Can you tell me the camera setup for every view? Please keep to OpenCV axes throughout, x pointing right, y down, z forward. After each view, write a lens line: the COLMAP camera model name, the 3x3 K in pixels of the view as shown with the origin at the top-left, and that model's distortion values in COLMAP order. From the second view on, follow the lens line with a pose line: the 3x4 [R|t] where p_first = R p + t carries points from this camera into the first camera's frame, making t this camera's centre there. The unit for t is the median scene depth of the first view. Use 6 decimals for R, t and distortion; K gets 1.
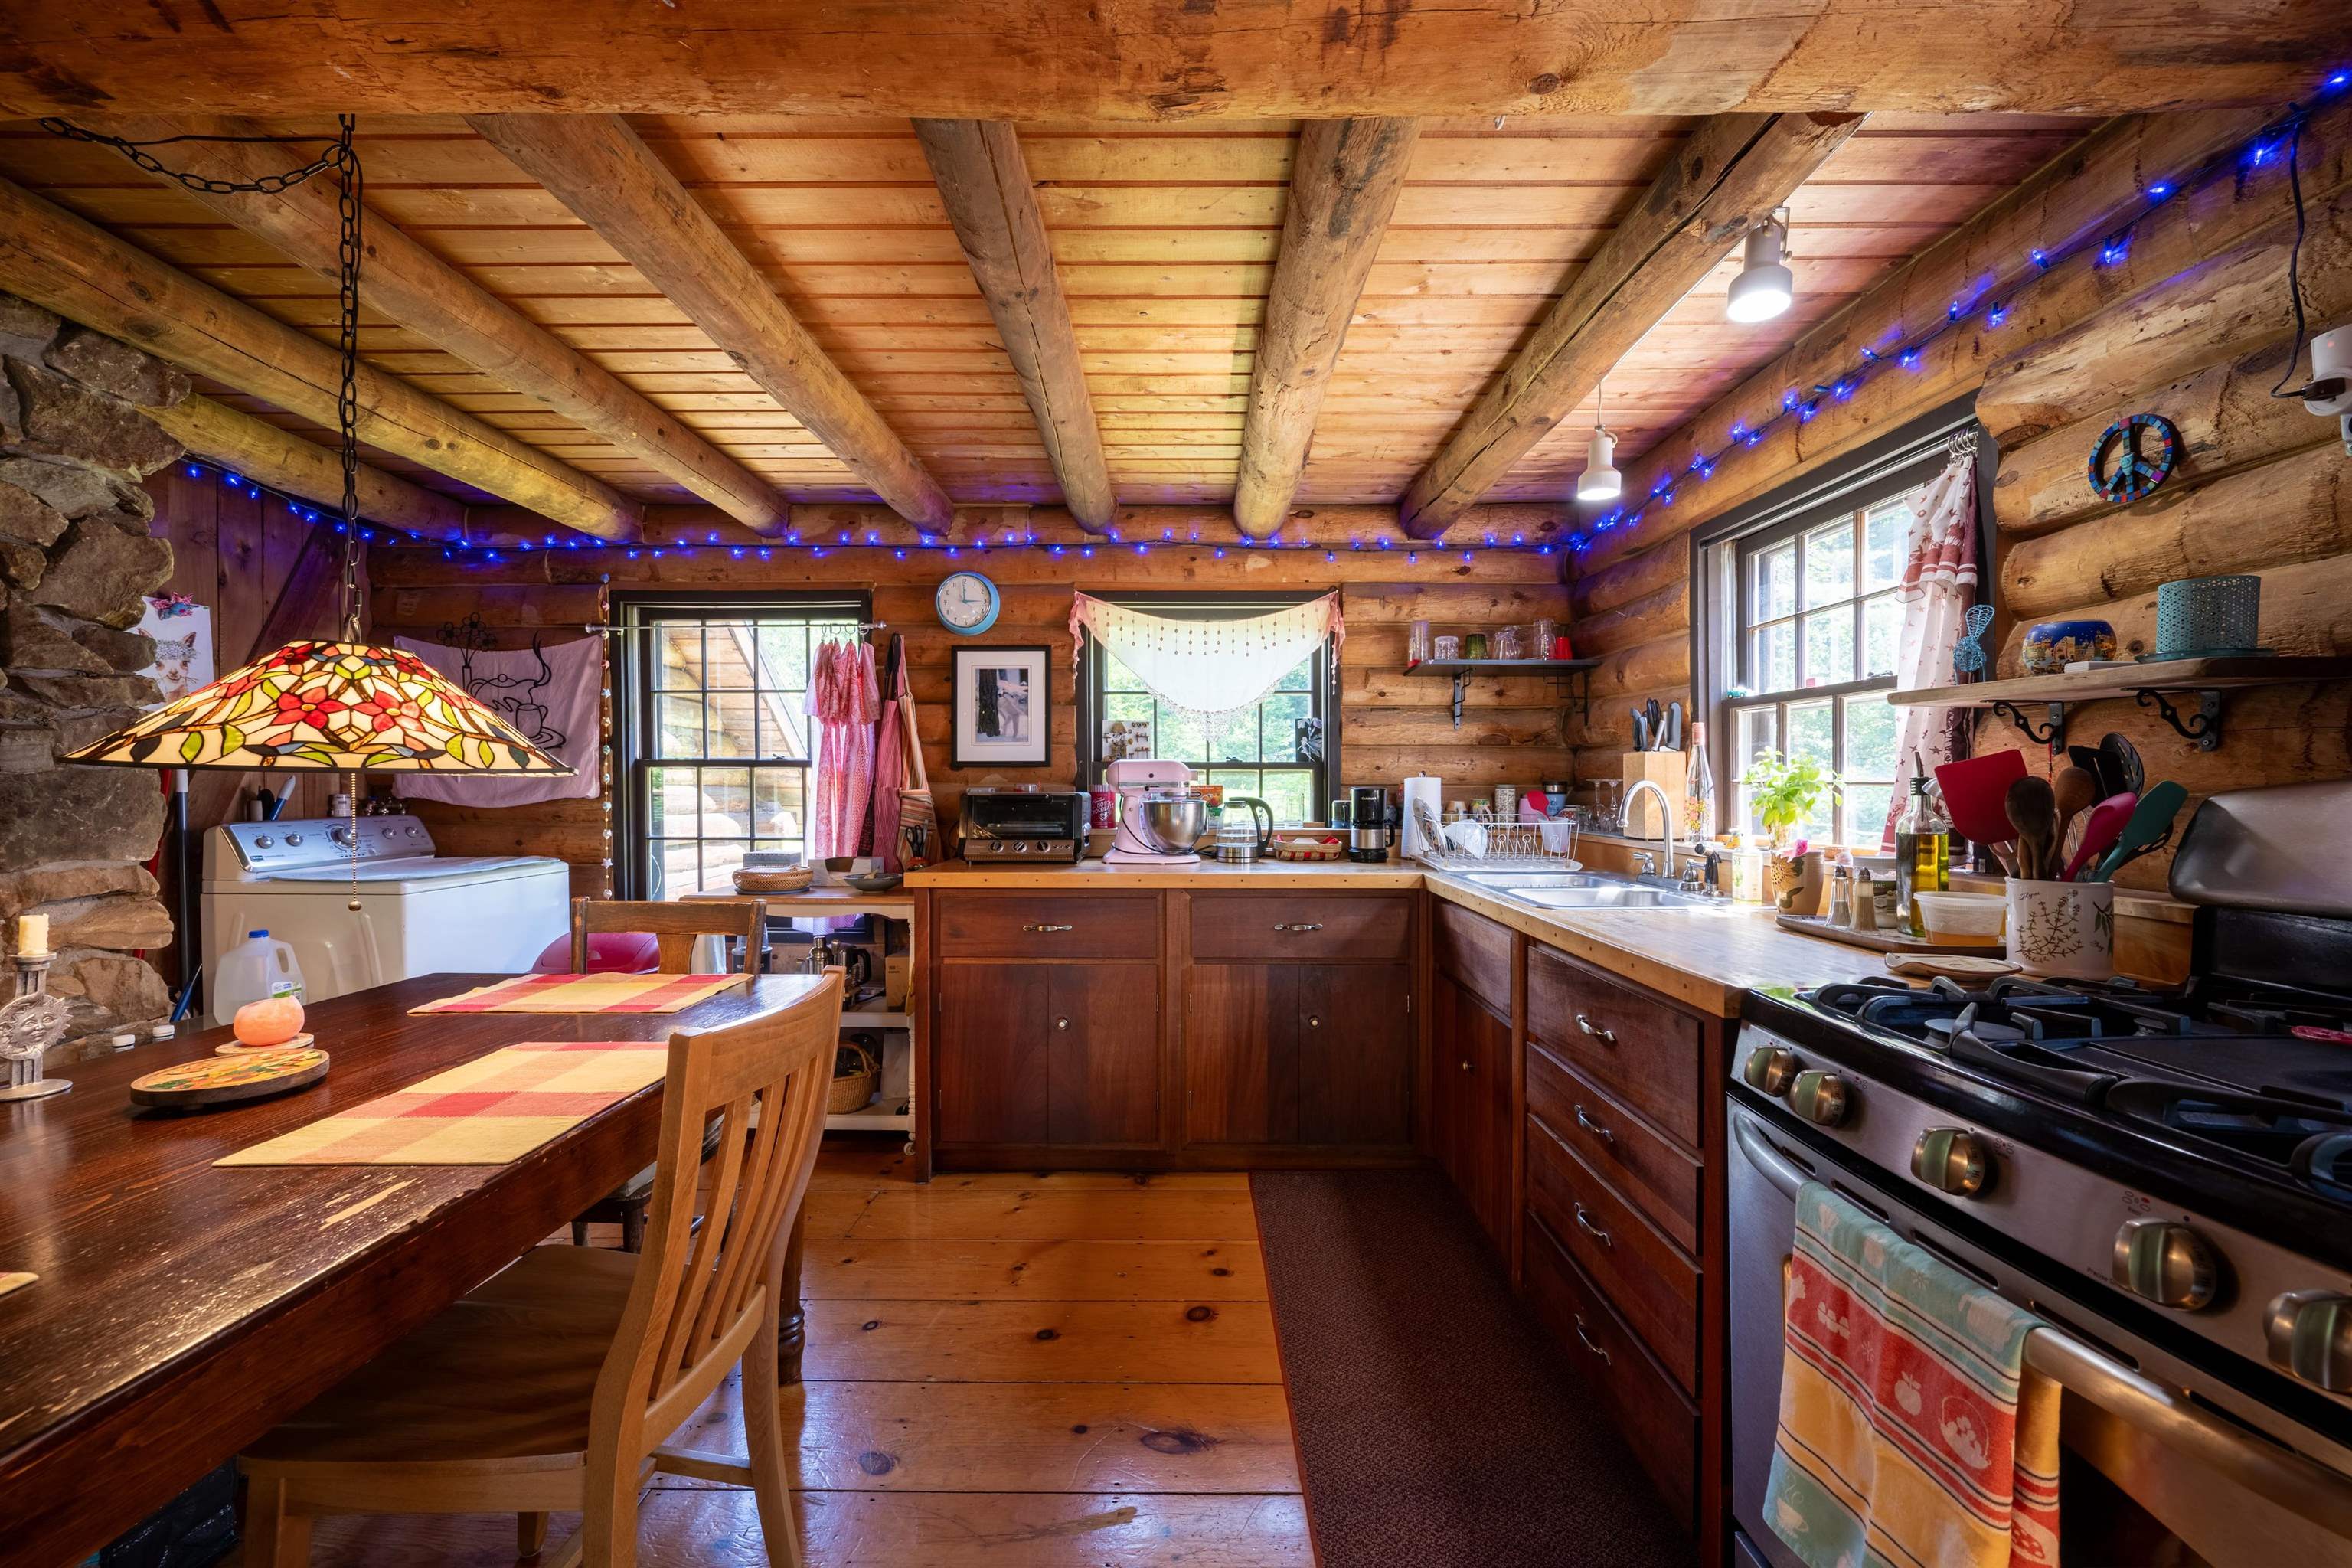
lens RADIAL K [[921.7, 0, 1179.0], [0, 921.7, 795.2], [0, 0, 1]] dist [-0.000247, -0.000576]
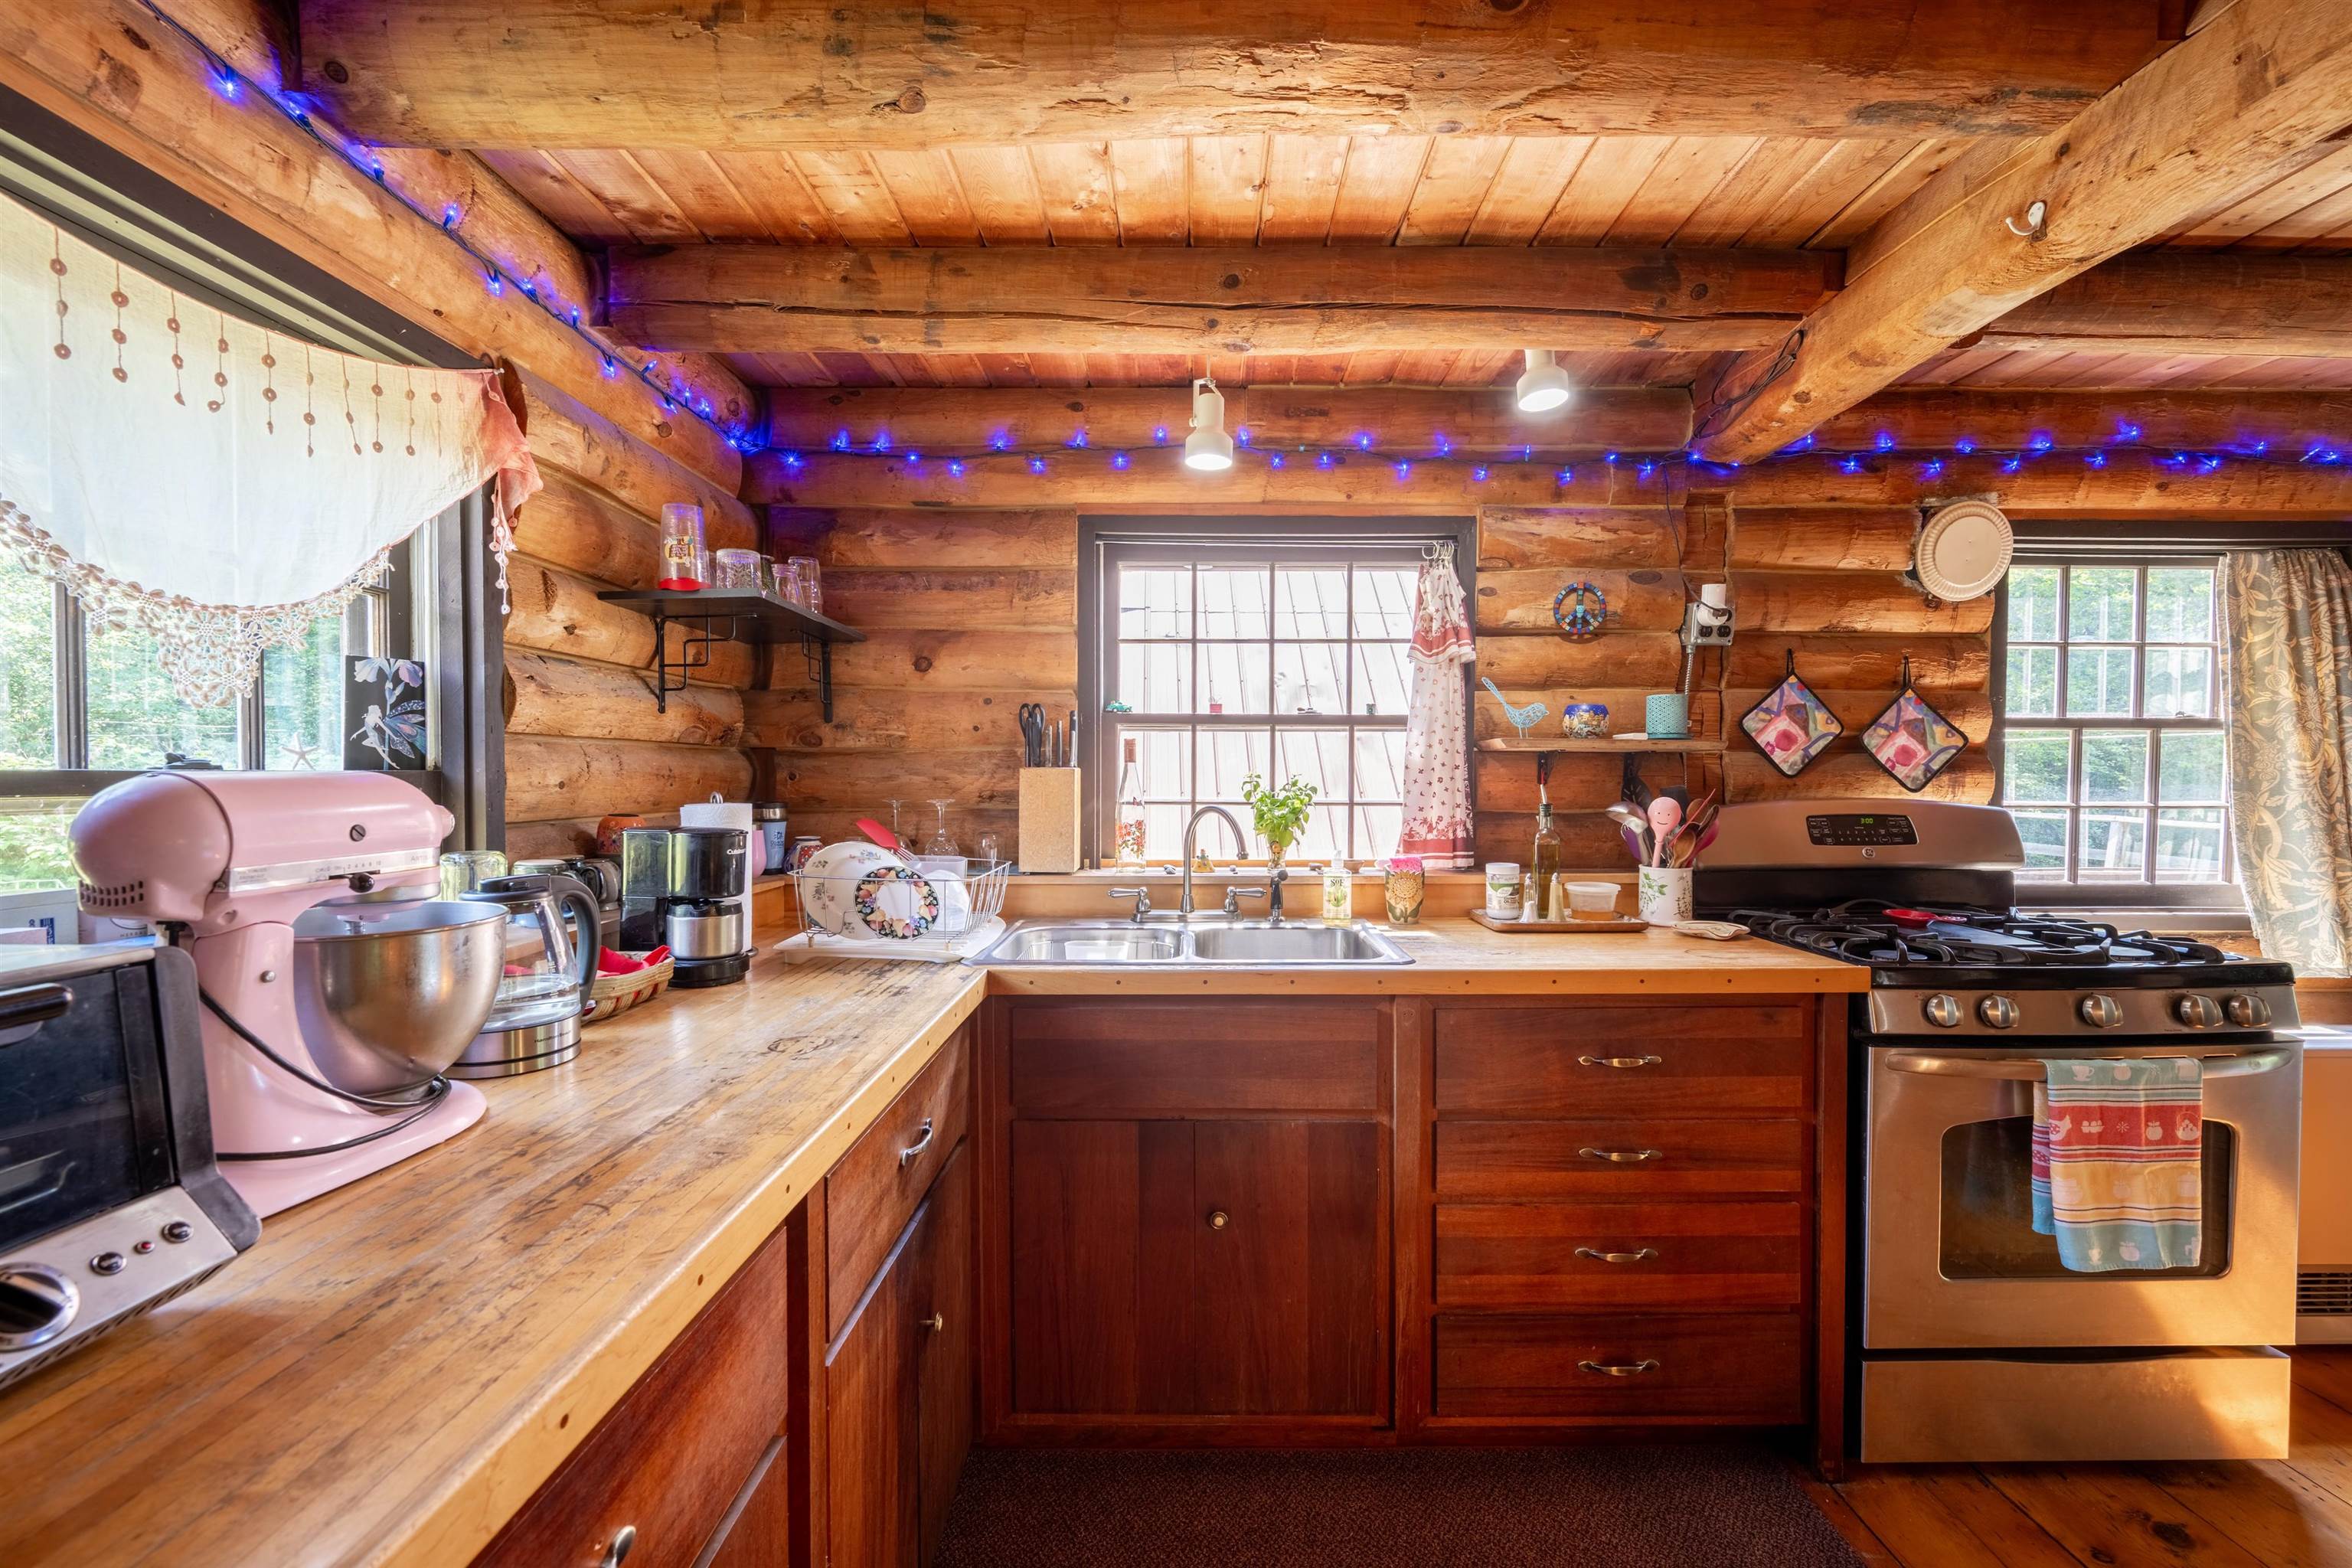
lens RADIAL K [[960.9, 0, 1186.4], [0, 960.9, 794.1], [0, 0, 1]] dist [0.000367, 0.000240]
pose [[-0.001441, -0.022317, 0.999750, -0.303919], [0.012685, 0.999670, 0.022334, -0.034967], [-0.999919, 0.012714, -0.001157, 0.750242]]
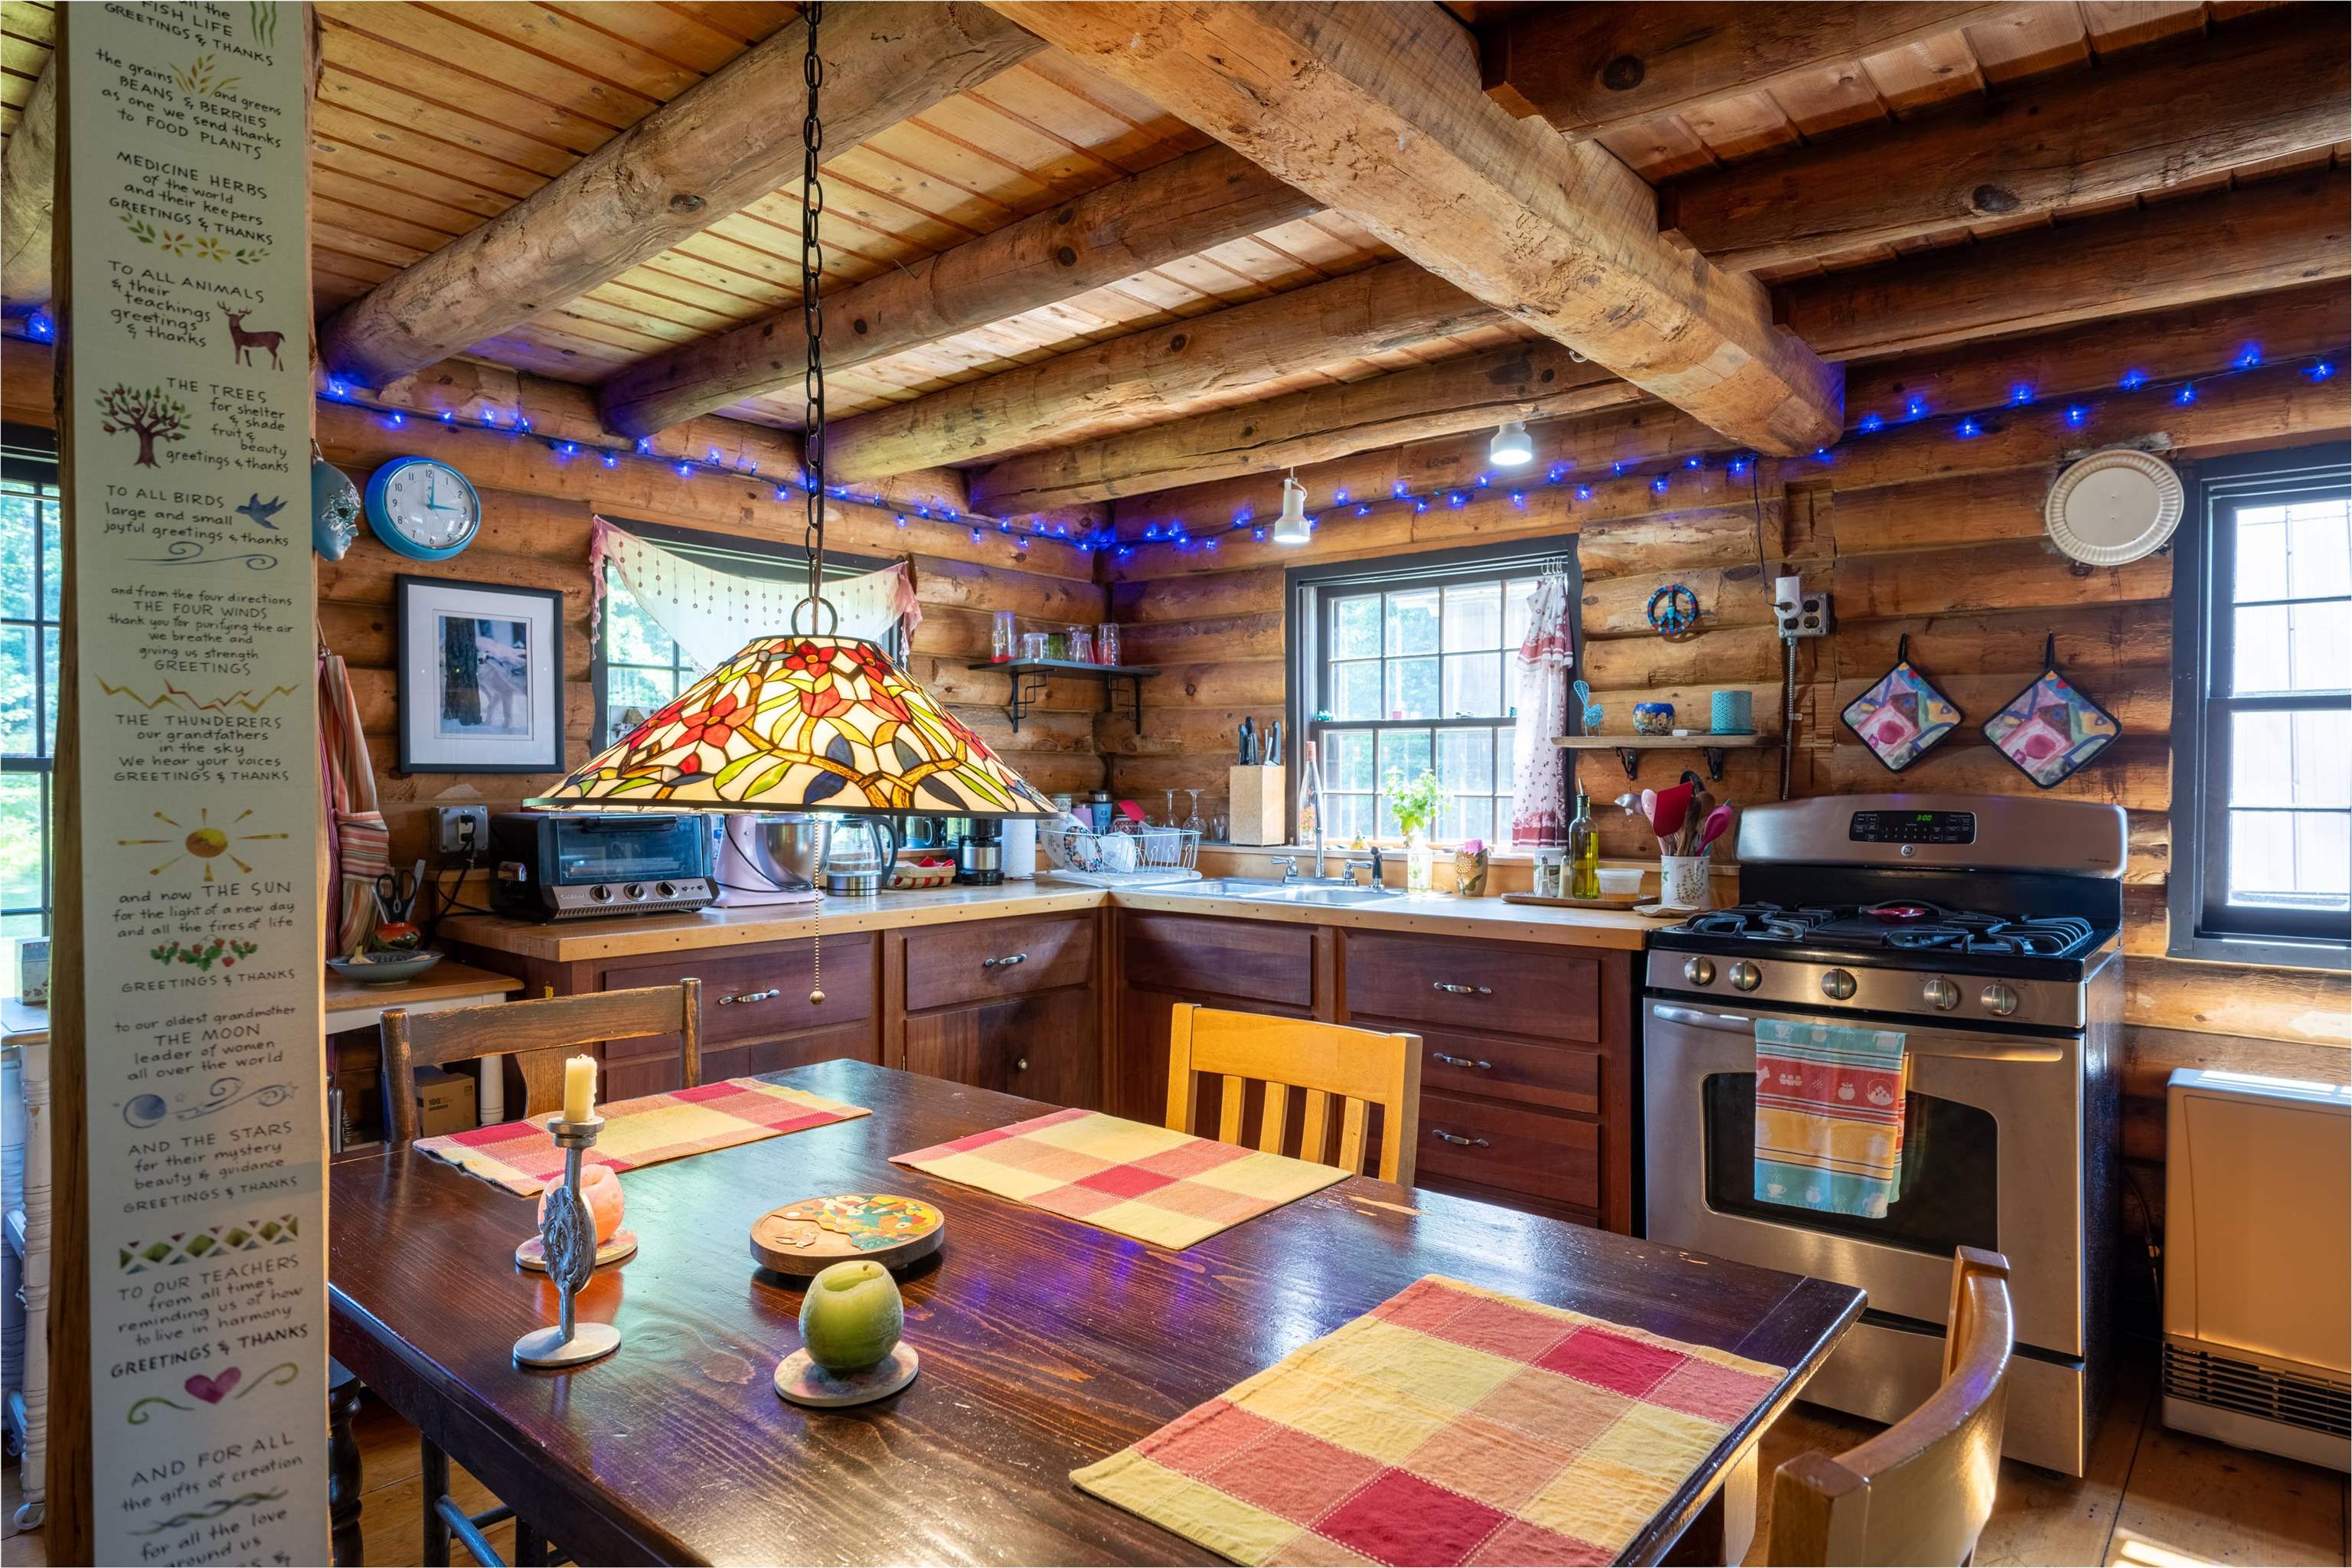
lens RADIAL K [[1317.8, 0, 1182.0], [0, 1317.8, 795.9], [0, 0, 1]] dist [-0.001569, -0.000468]
pose [[0.651051, -0.010081, 0.758967, -0.623814], [0.008299, 0.999947, 0.006164, -0.018011], [-0.758989, 0.002286, 0.651100, 0.042272]]
